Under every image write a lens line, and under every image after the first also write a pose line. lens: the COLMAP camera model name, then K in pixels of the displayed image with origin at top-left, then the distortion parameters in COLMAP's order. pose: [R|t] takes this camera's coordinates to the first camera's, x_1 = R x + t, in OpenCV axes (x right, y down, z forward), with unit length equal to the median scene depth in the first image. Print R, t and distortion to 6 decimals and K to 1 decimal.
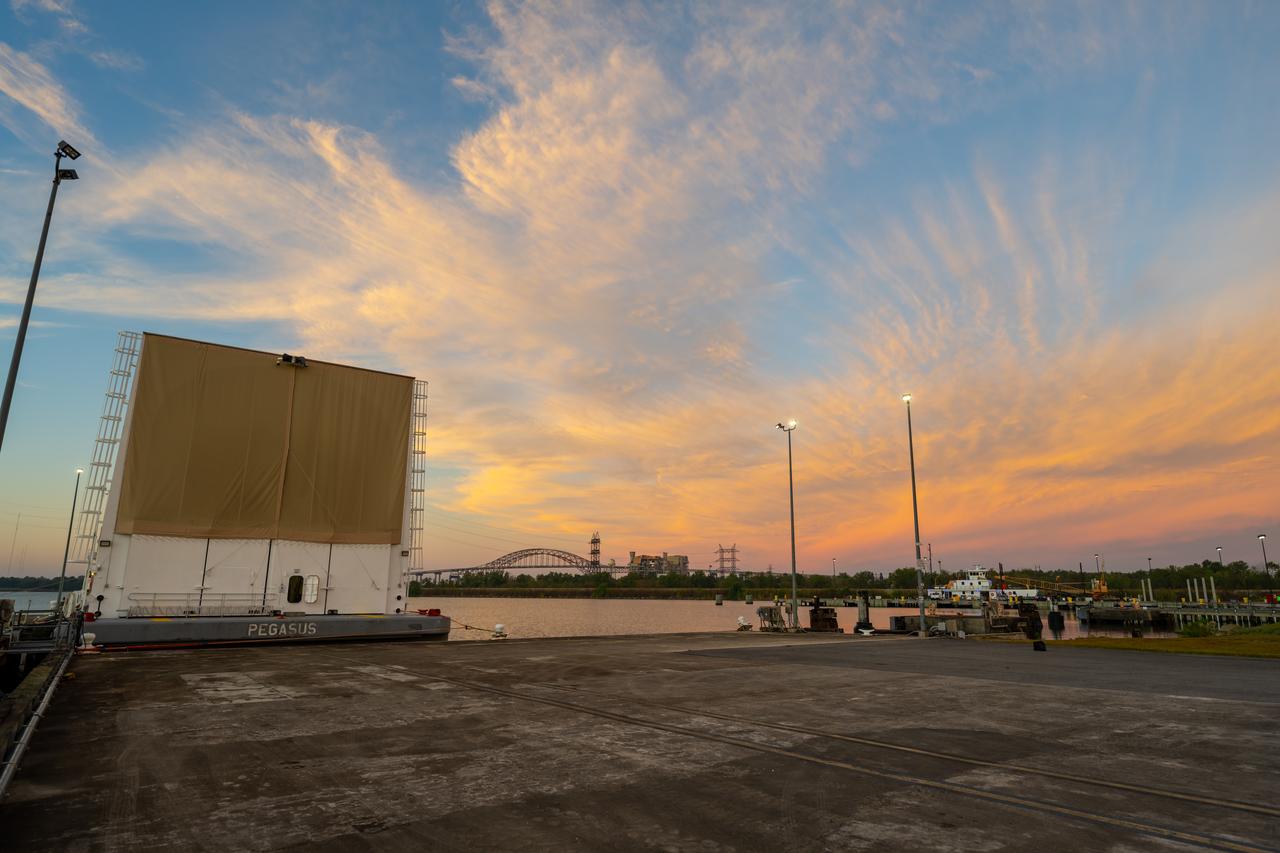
lens RADIAL K [[747.4, 0, 644.4], [0, 747.4, 449.8], [0, 0, 1]] dist [0.001757, 0.000431]
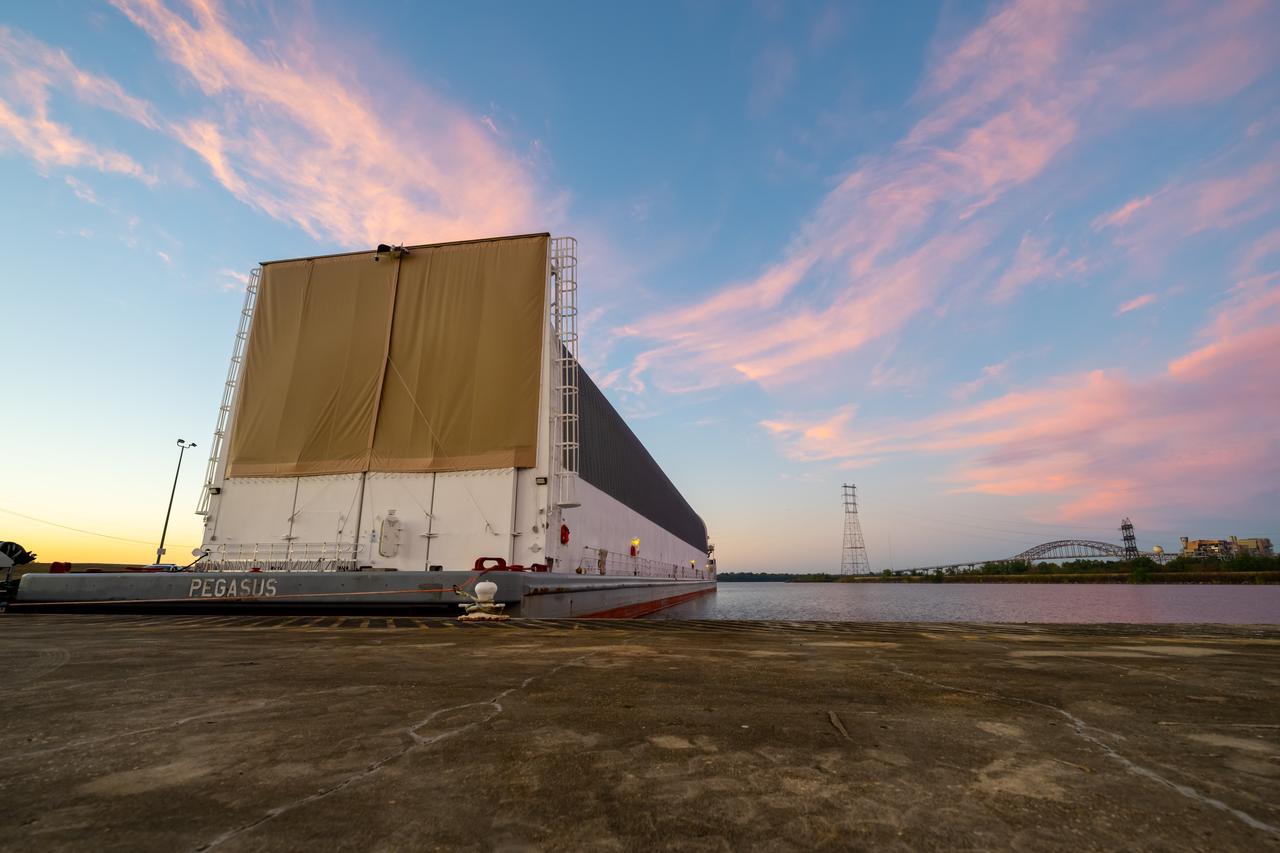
lens RADIAL K [[562.8, 0, 638.1], [0, 562.8, 454.4], [0, 0, 1]] dist [-0.000522, 0.000027]
pose [[0.710280, -0.159459, -0.685620, 0.084917], [0.137177, 0.986686, -0.087369, 0.179776], [0.690423, -0.031995, 0.722698, 0.742478]]
